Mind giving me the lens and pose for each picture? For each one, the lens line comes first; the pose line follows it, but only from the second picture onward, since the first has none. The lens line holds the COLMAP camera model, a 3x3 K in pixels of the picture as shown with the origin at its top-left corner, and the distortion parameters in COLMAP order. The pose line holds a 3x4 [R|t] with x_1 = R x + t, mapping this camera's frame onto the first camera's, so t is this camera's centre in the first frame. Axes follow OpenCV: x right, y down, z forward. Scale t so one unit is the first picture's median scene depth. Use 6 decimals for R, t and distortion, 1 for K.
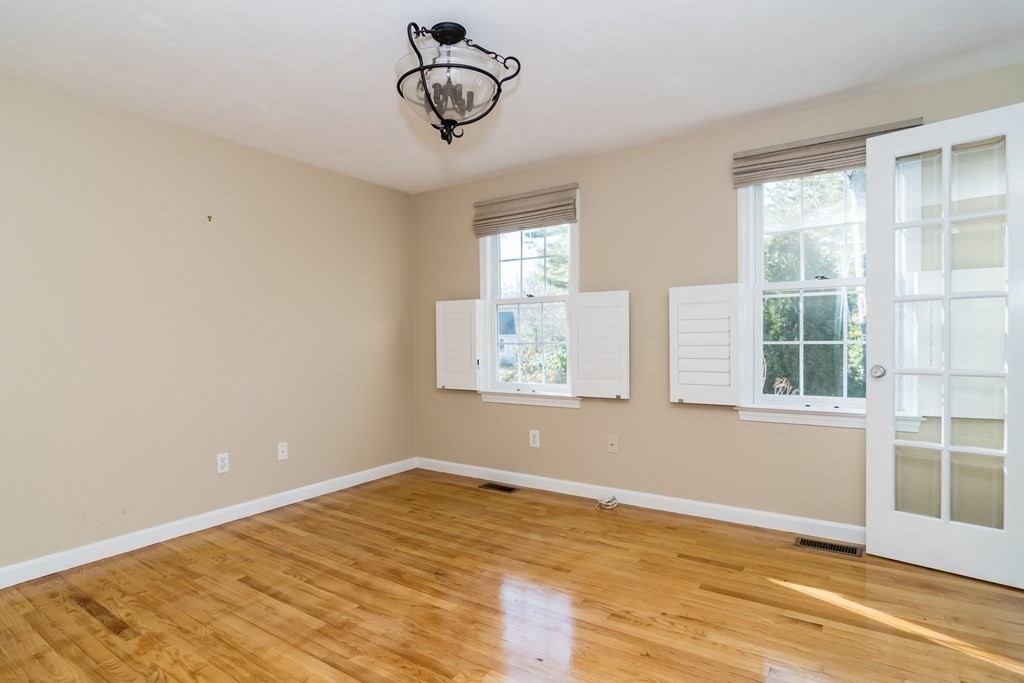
lens RADIAL K [[531.6, 0, 517.9], [0, 531.6, 343.3], [0, 0, 1]] dist [-0.004411, -0.001045]
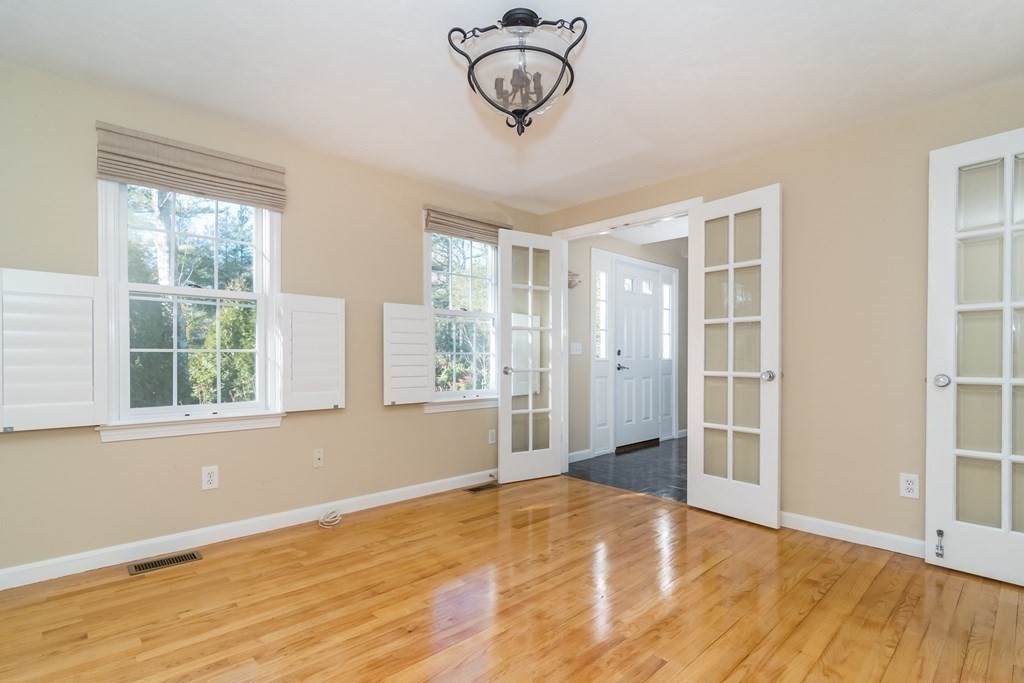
lens RADIAL K [[489.5, 0, 509.0], [0, 489.5, 345.3], [0, 0, 1]] dist [-0.001676, -0.000476]
pose [[0.235514, 0.025839, 0.971527, -0.685116], [-0.006621, 0.999666, -0.024982, 0.009330], [-0.971848, -0.000549, 0.235607, 0.535082]]
